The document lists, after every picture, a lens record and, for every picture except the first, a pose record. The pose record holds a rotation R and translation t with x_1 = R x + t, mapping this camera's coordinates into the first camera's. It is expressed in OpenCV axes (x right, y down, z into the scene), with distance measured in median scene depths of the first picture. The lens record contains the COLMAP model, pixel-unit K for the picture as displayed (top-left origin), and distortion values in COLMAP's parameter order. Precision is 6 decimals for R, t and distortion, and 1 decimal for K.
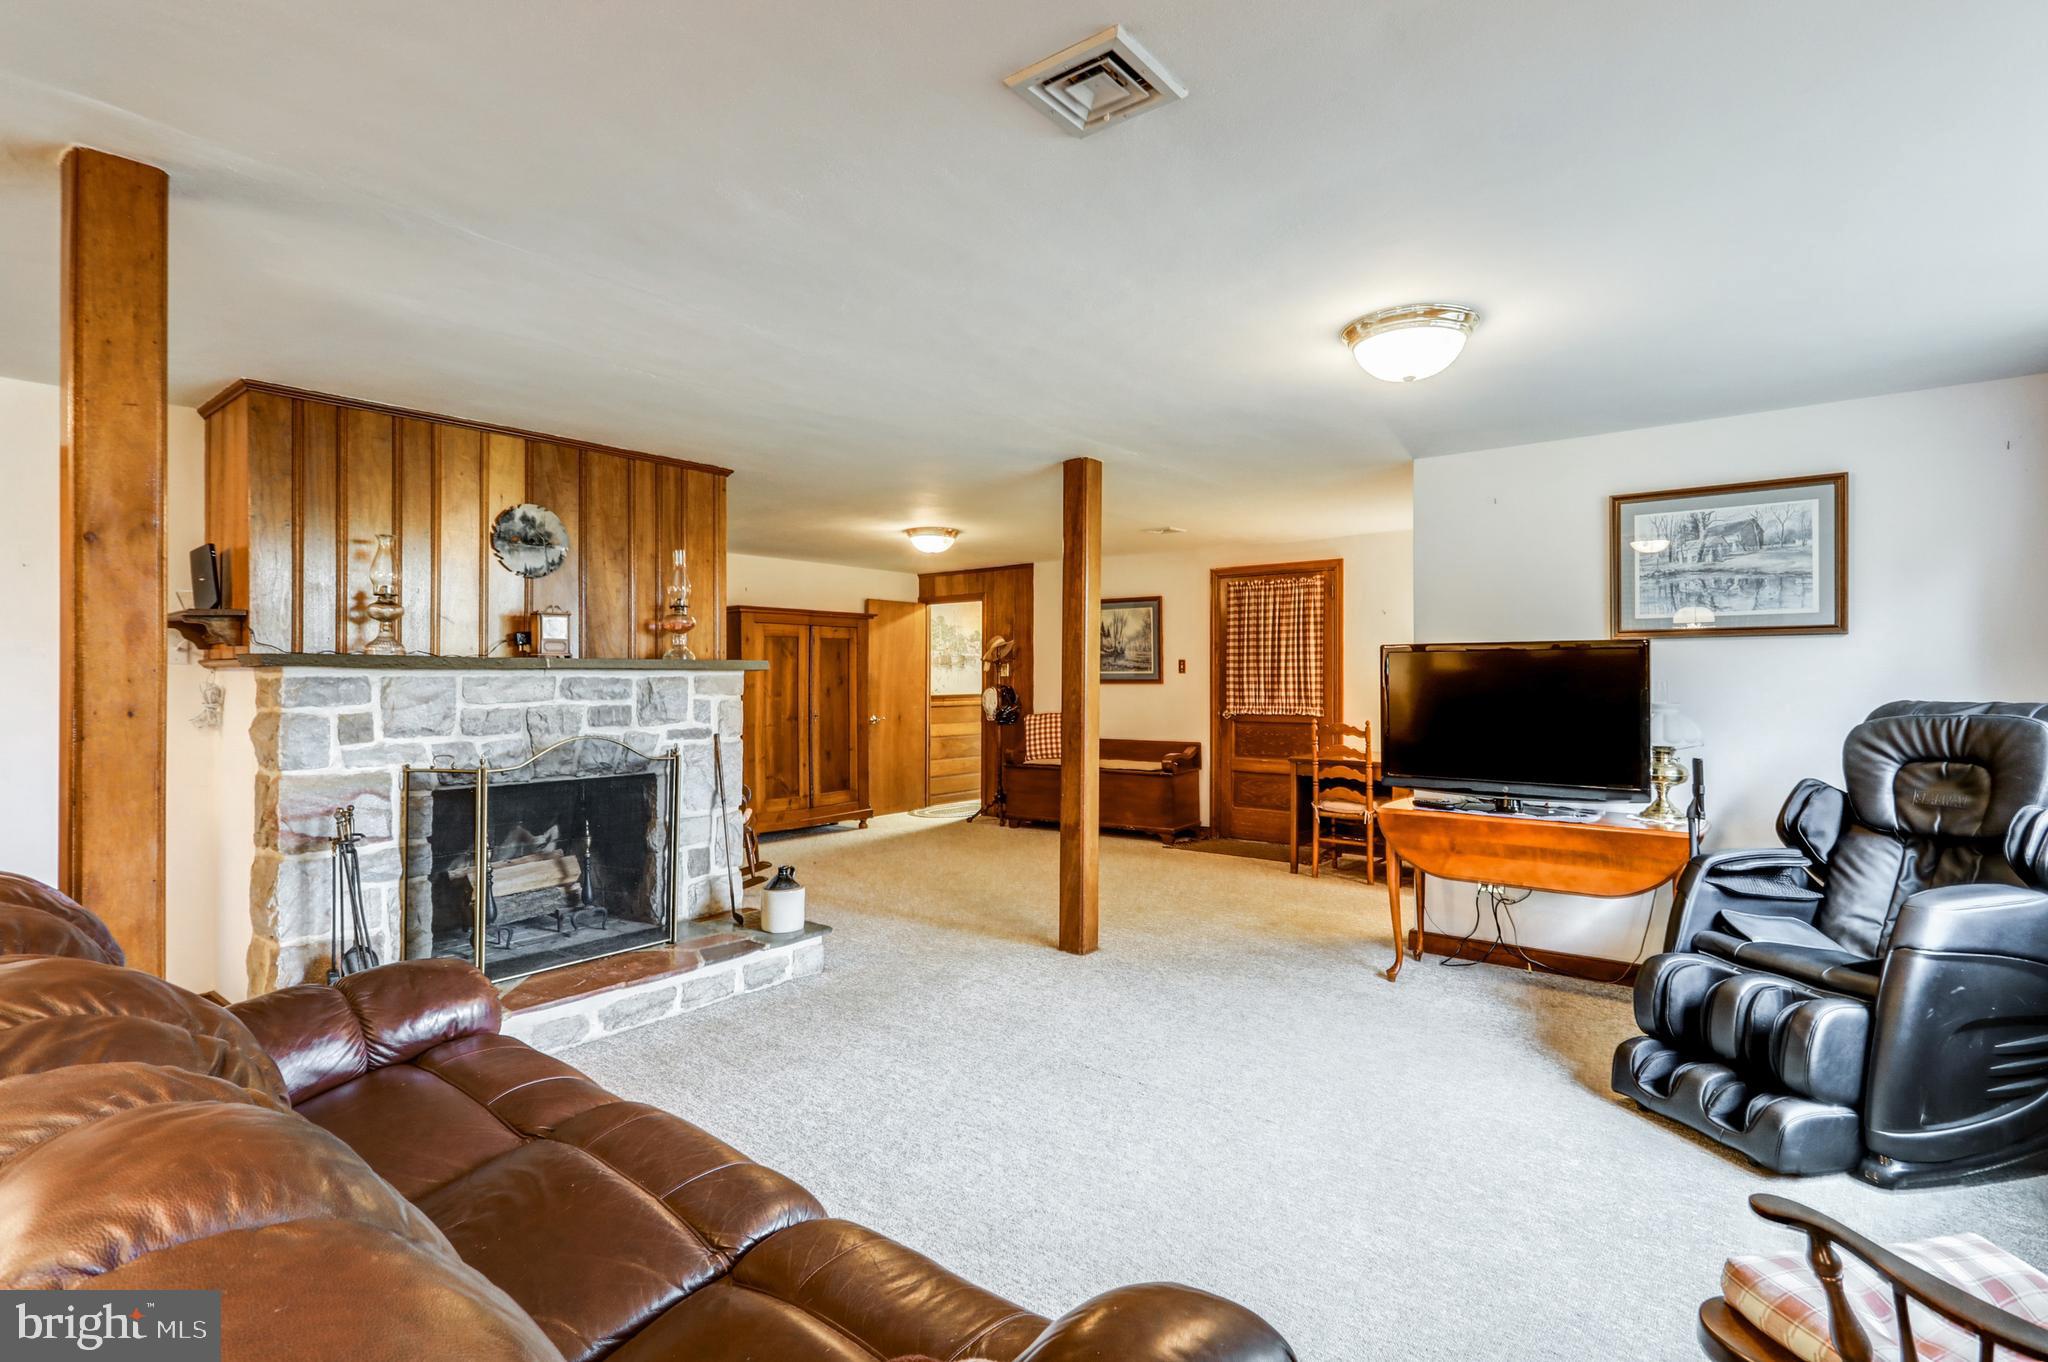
lens RADIAL K [[983.3, 0, 1029.4], [0, 983.3, 677.6], [0, 0, 1]] dist [-0.000952, 0.001744]
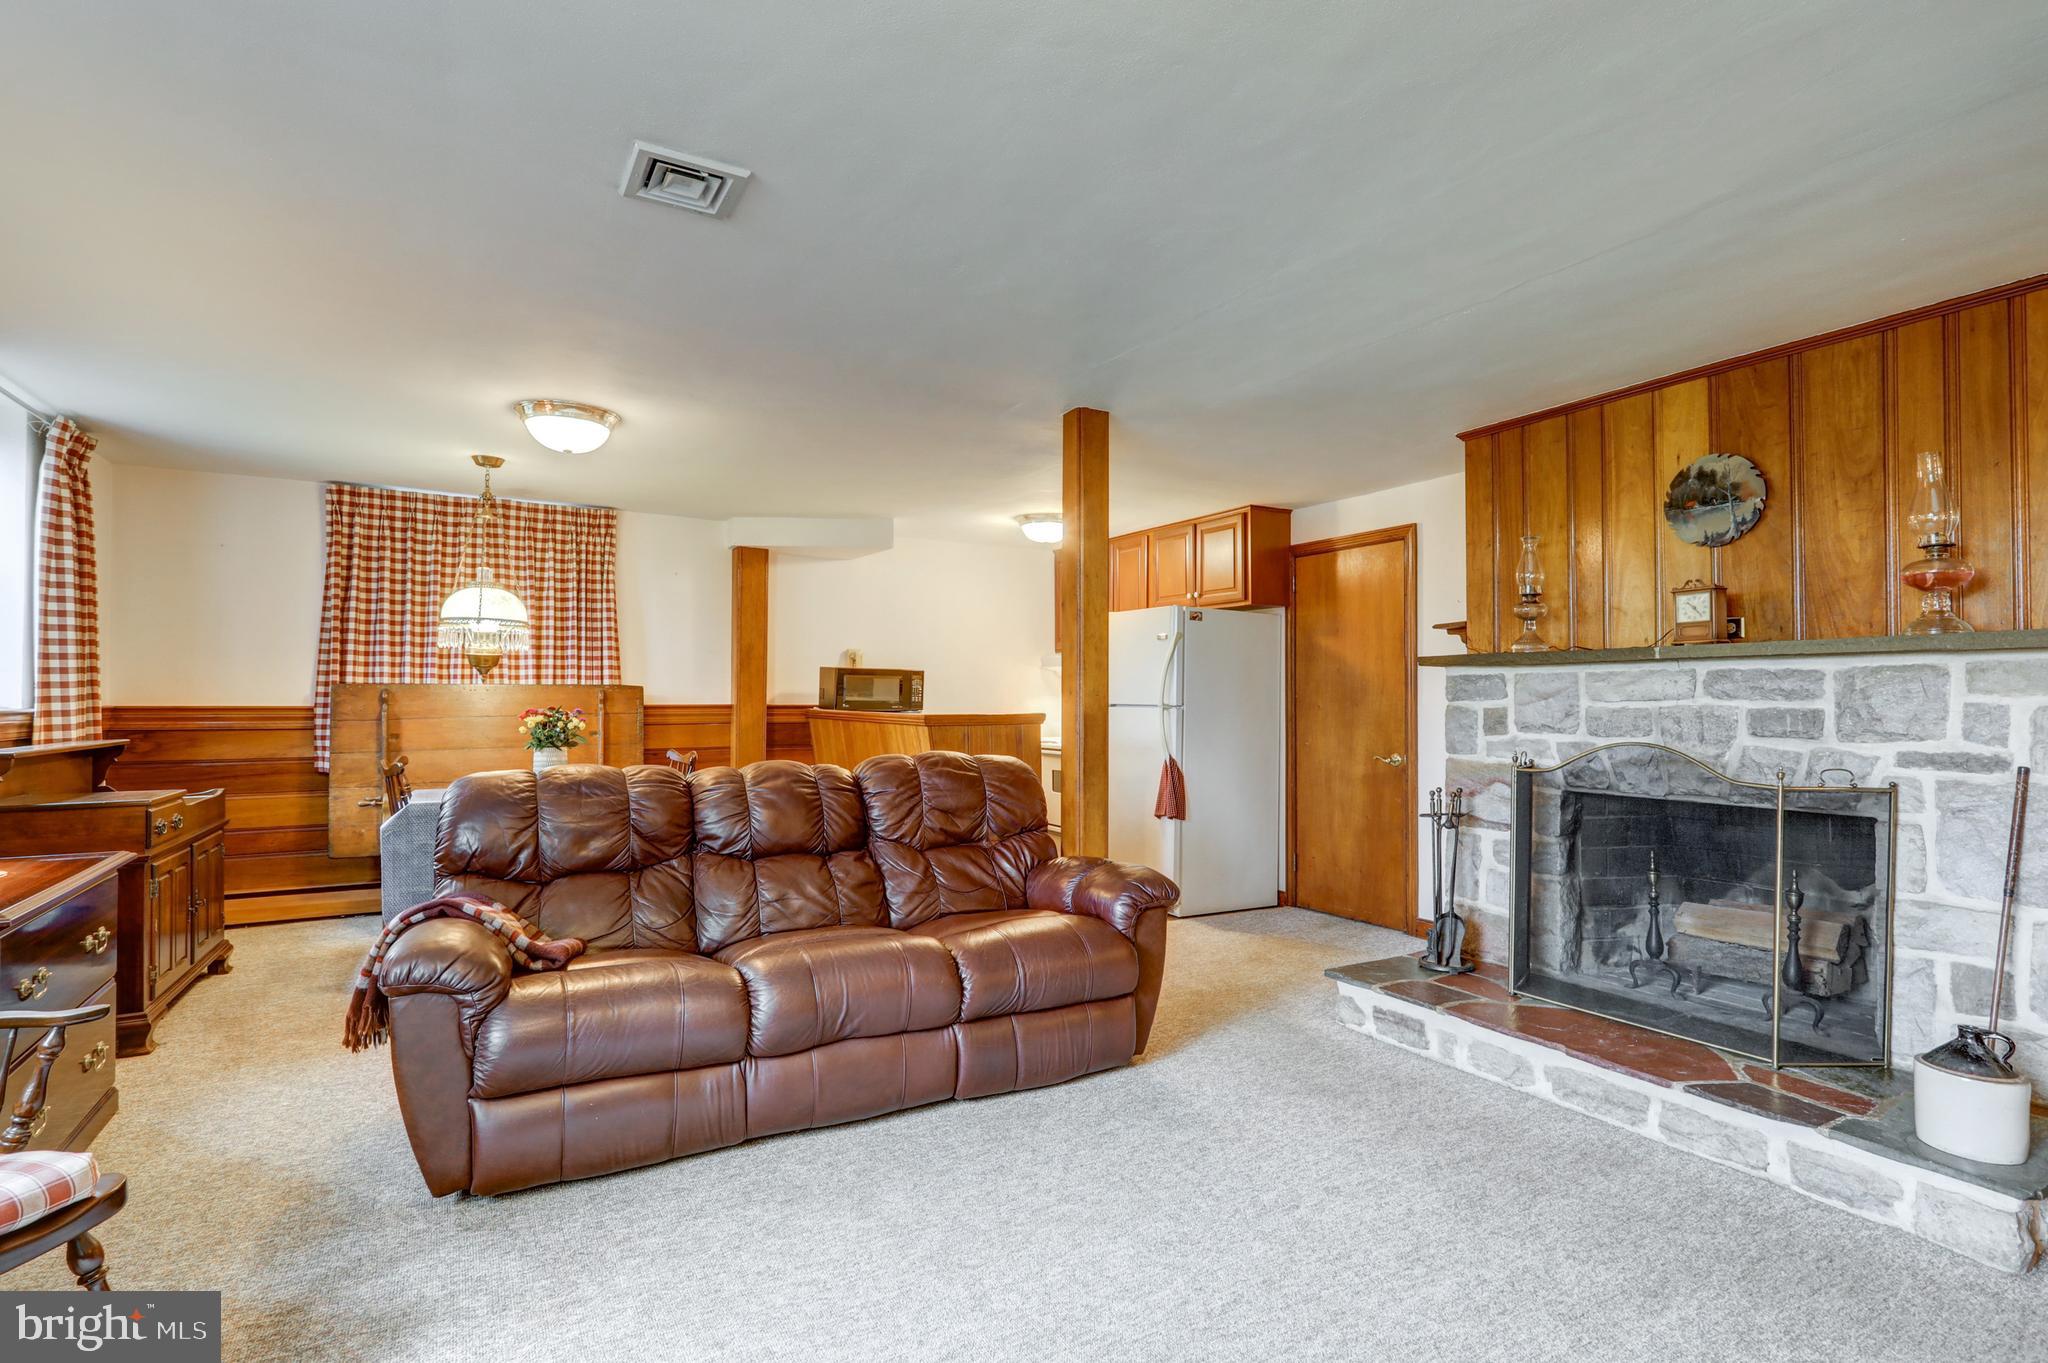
lens RADIAL K [[983.3, 0, 1027.6], [0, 983.3, 680.0], [0, 0, 1]] dist [-0.000952, 0.001744]
pose [[-0.375316, -0.018188, -0.926719, 0.437903], [-0.002321, 0.999823, -0.018682, 0.022869], [0.926894, -0.004861, -0.375291, 0.778706]]
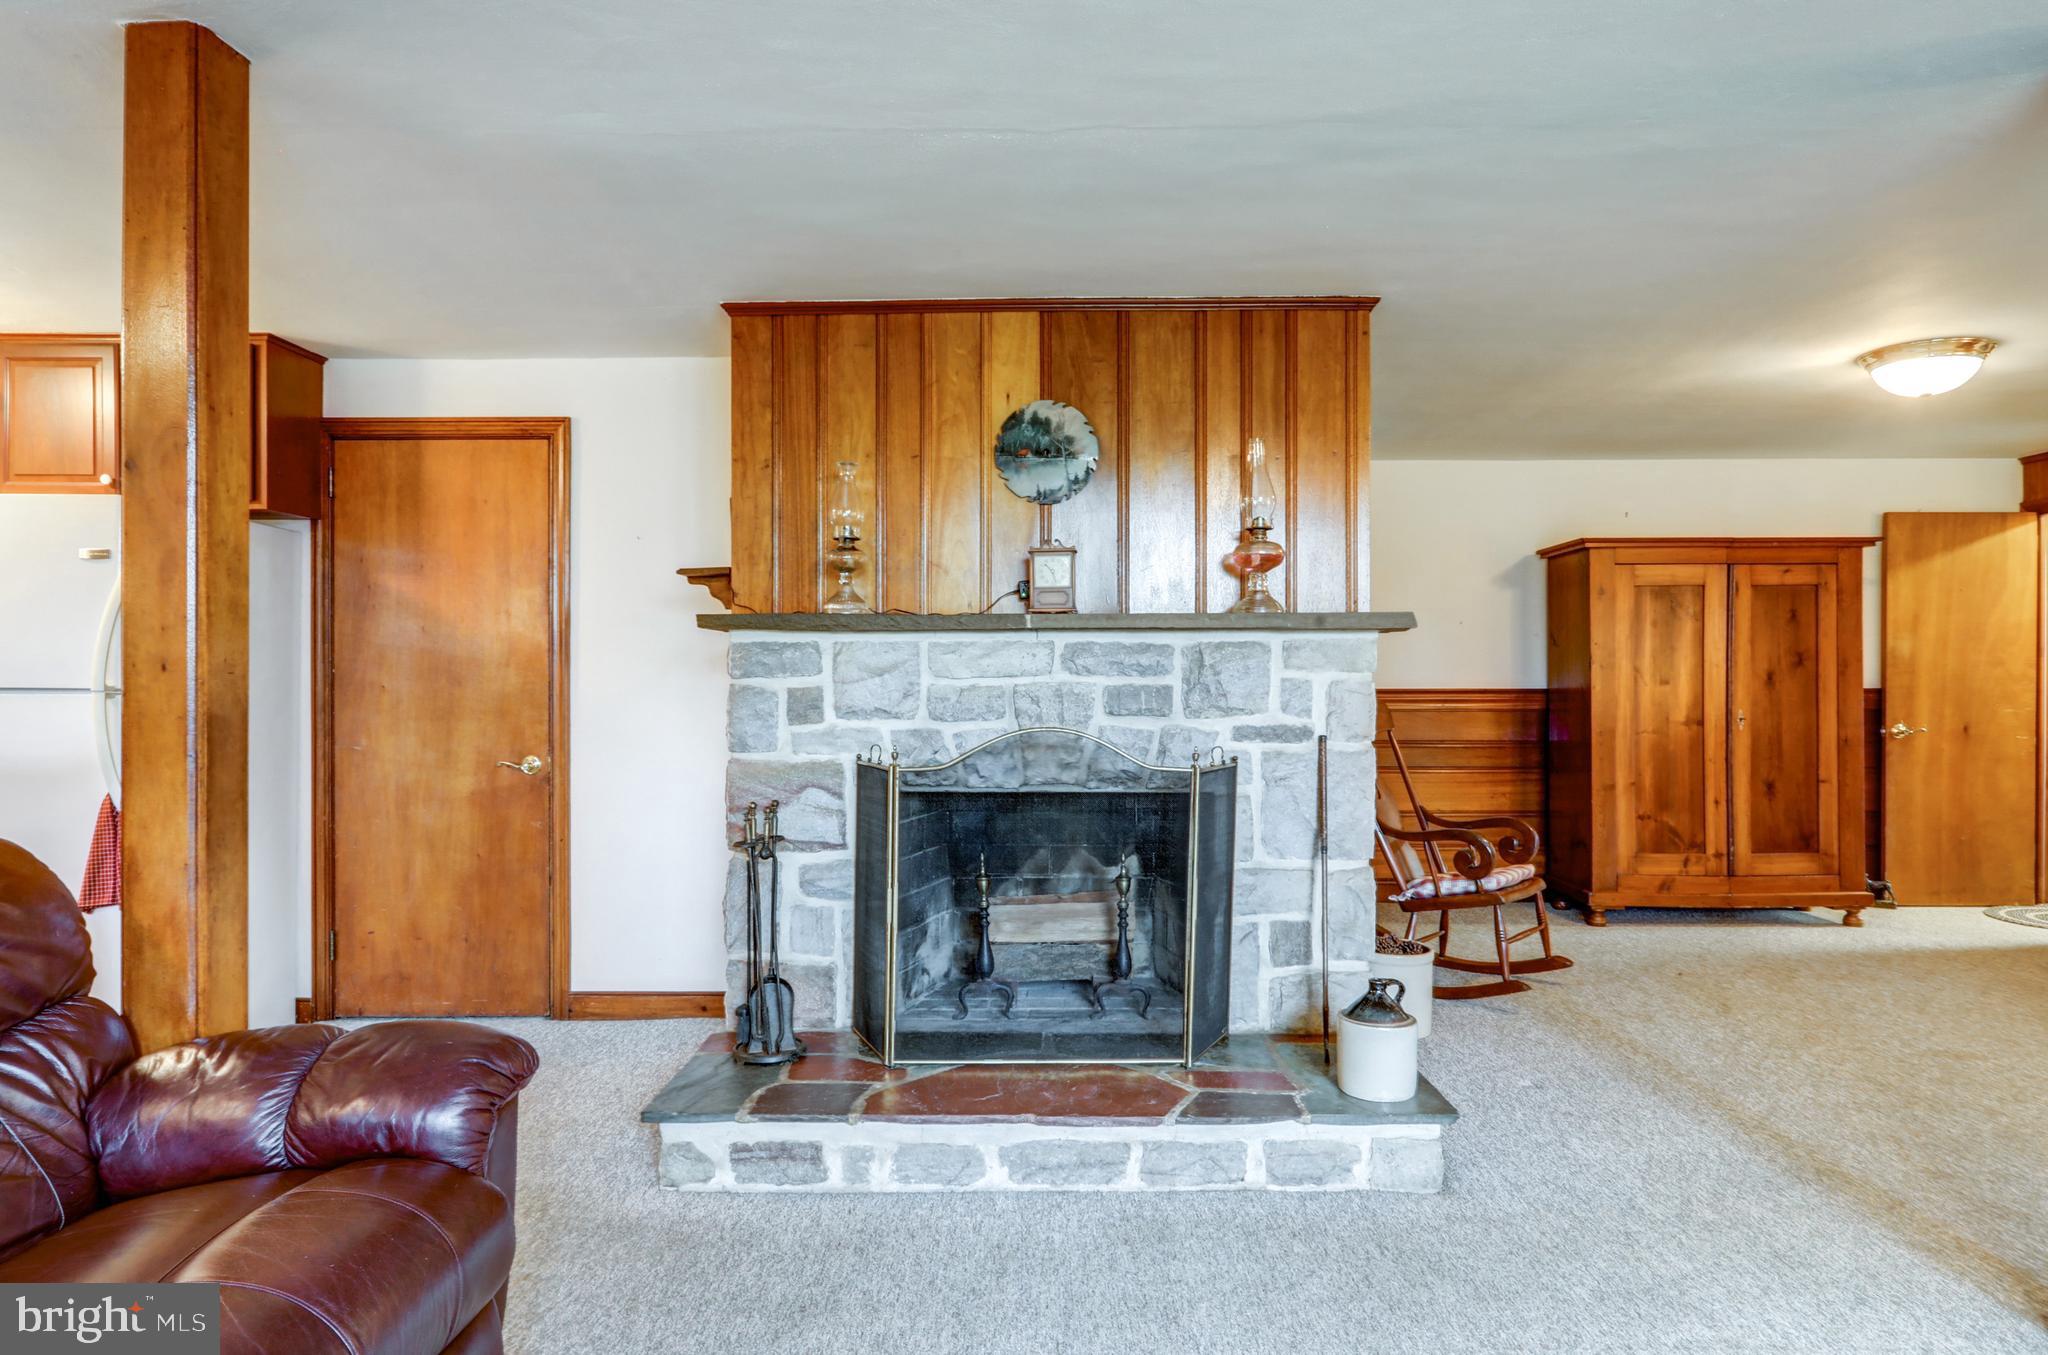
lens RADIAL K [[1208.1, 0, 1019.1], [0, 1208.1, 670.6], [0, 0, 1]] dist [-0.007982, 0.004090]
pose [[0.607660, 0.000512, -0.794197, 0.176419], [0.000195, 1.000000, 0.000794, 0.018486], [0.794198, -0.000638, 0.607659, 0.449689]]
